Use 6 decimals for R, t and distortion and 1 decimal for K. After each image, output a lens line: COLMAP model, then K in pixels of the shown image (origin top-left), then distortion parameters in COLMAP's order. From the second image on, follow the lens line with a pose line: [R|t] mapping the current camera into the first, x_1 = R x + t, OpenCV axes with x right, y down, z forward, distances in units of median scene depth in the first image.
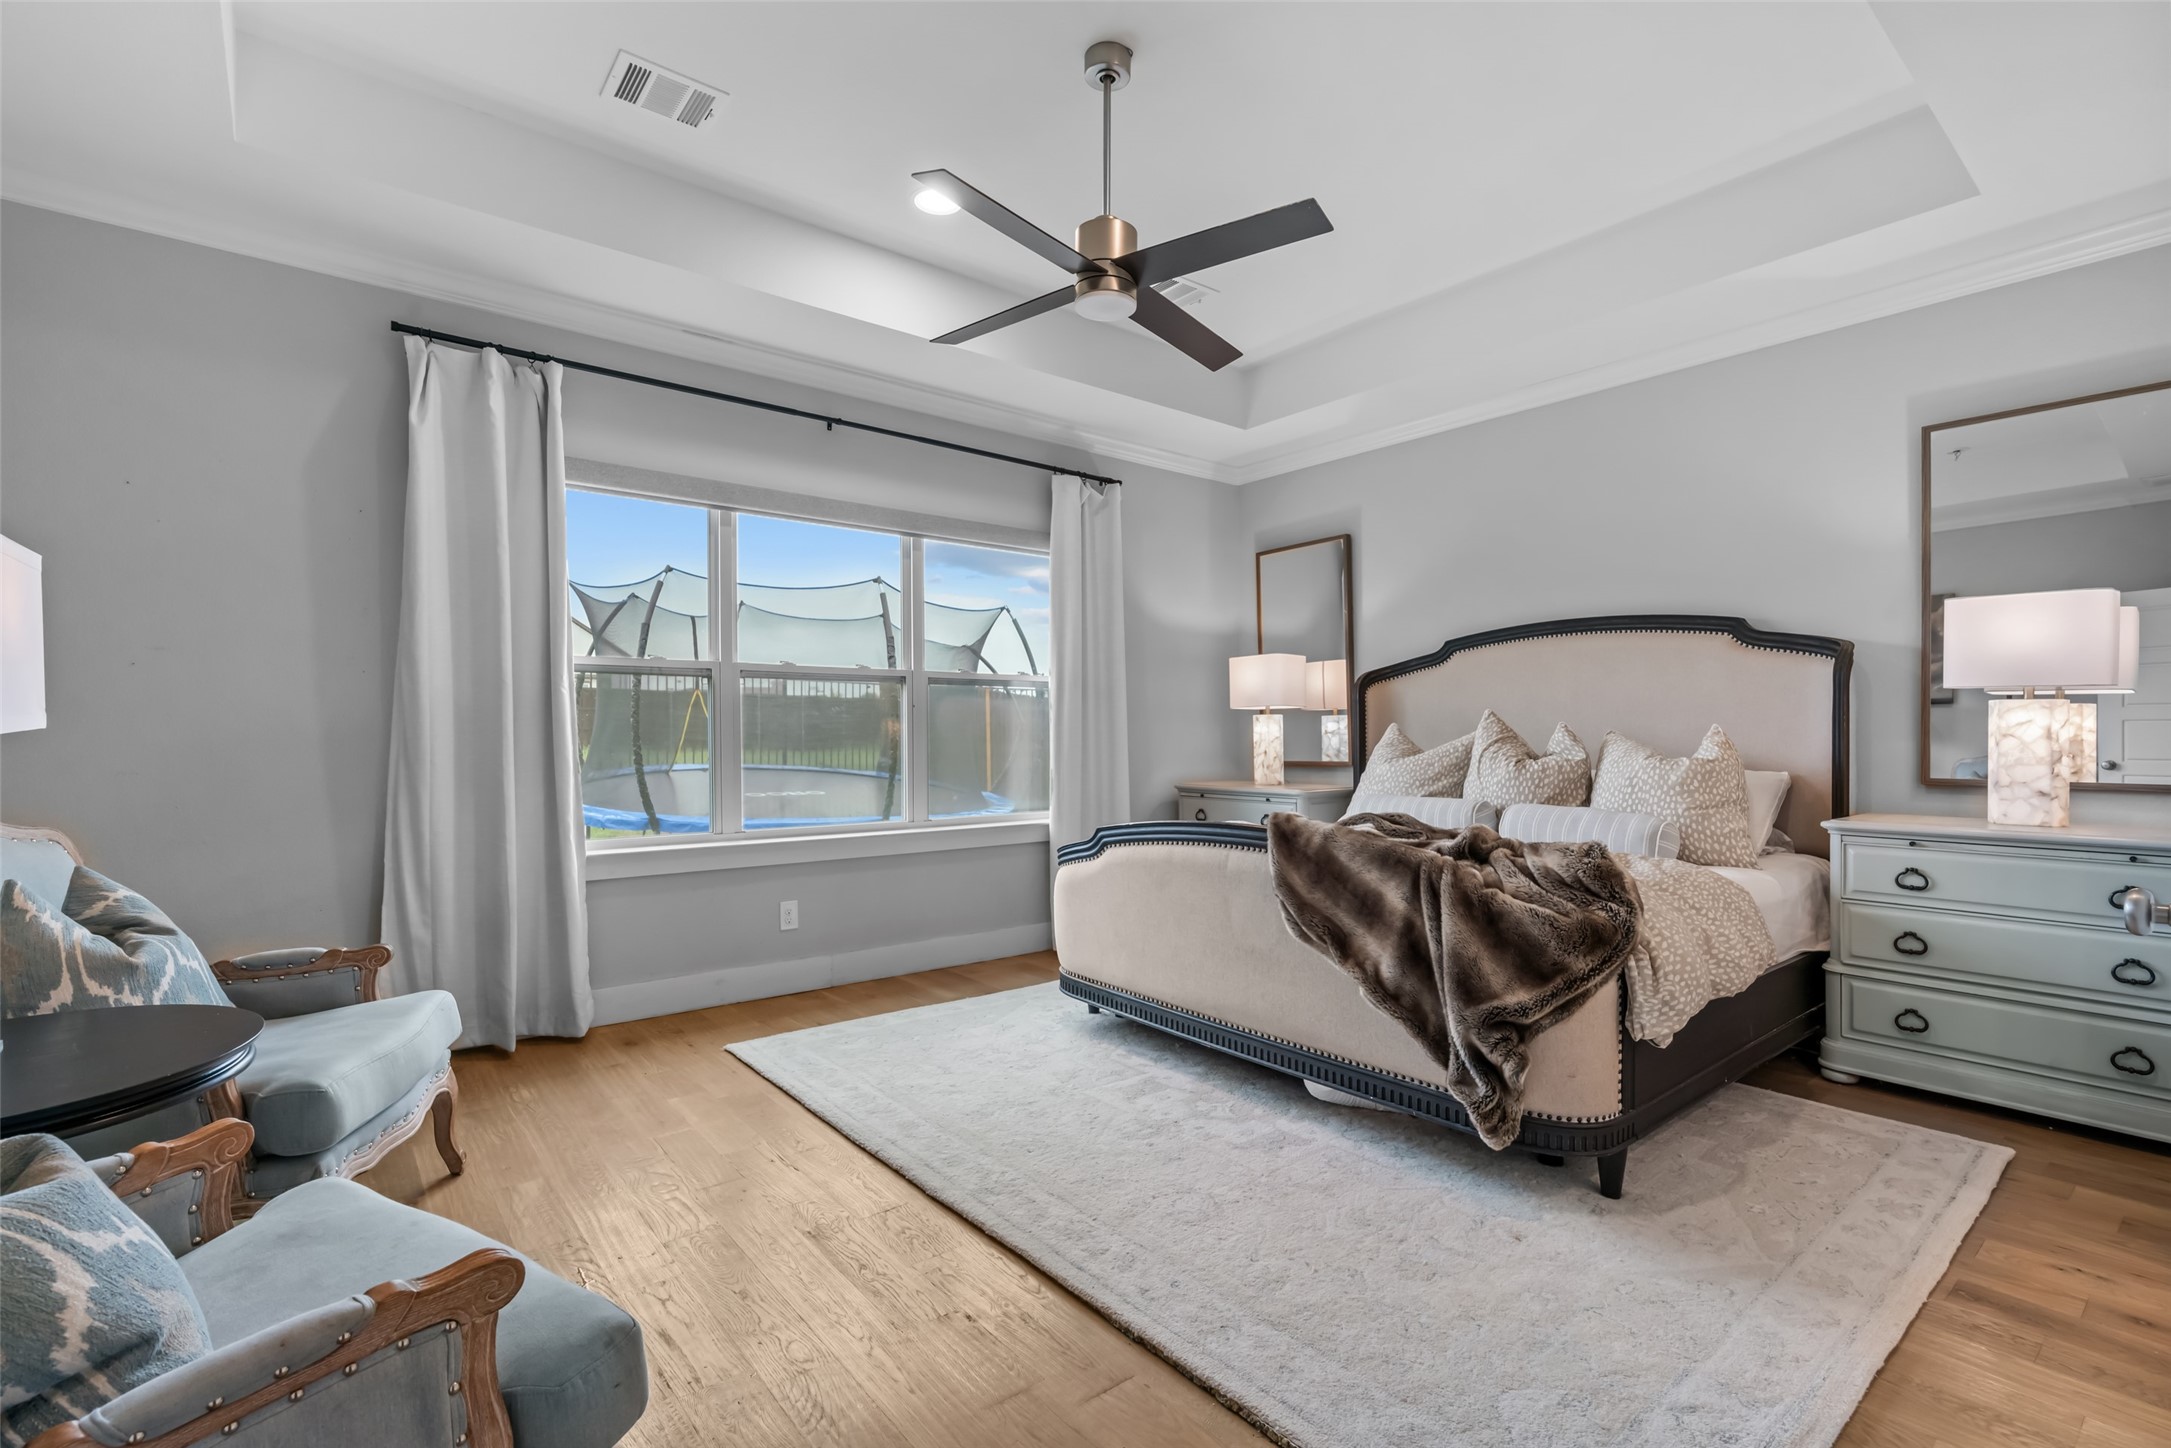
lens RADIAL K [[988.8, 0, 1085.5], [0, 988.8, 724.0], [0, 0, 1]] dist [-0.012103, 0.000056]
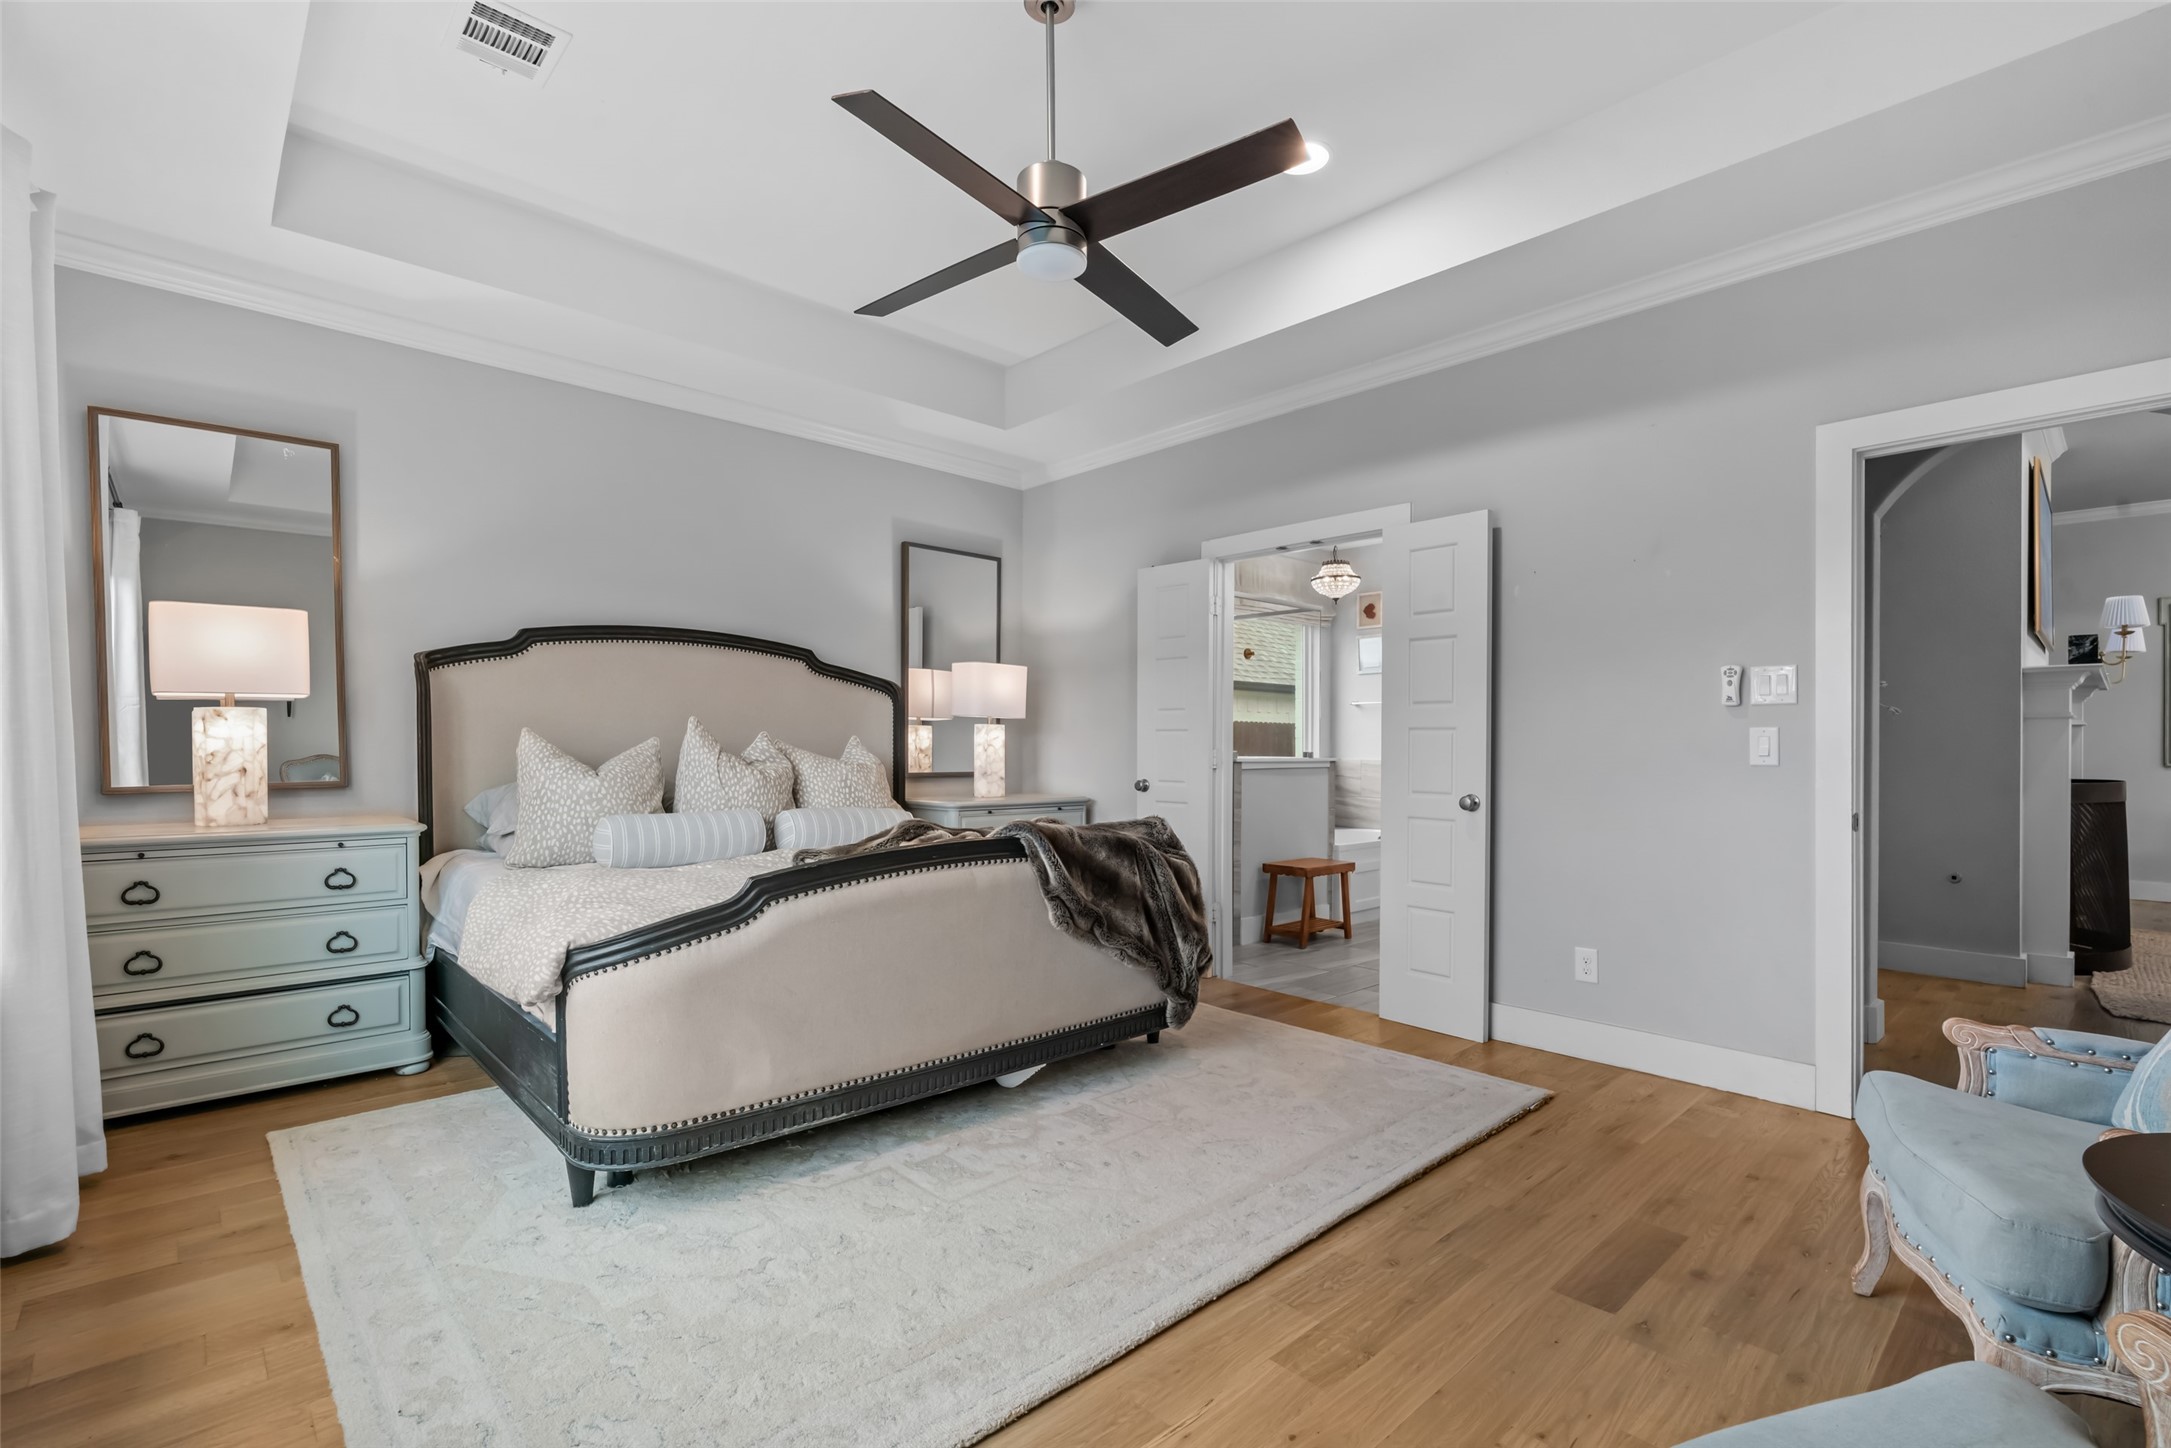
lens RADIAL K [[988.8, 0, 1085.5], [0, 988.8, 724.0], [0, 0, 1]] dist [-0.012103, 0.000056]
pose [[-0.070071, 0.019081, 0.997360, -0.772857], [-0.017389, 0.999642, -0.020346, 0.007165], [-0.997390, -0.018769, -0.069714, 0.921681]]
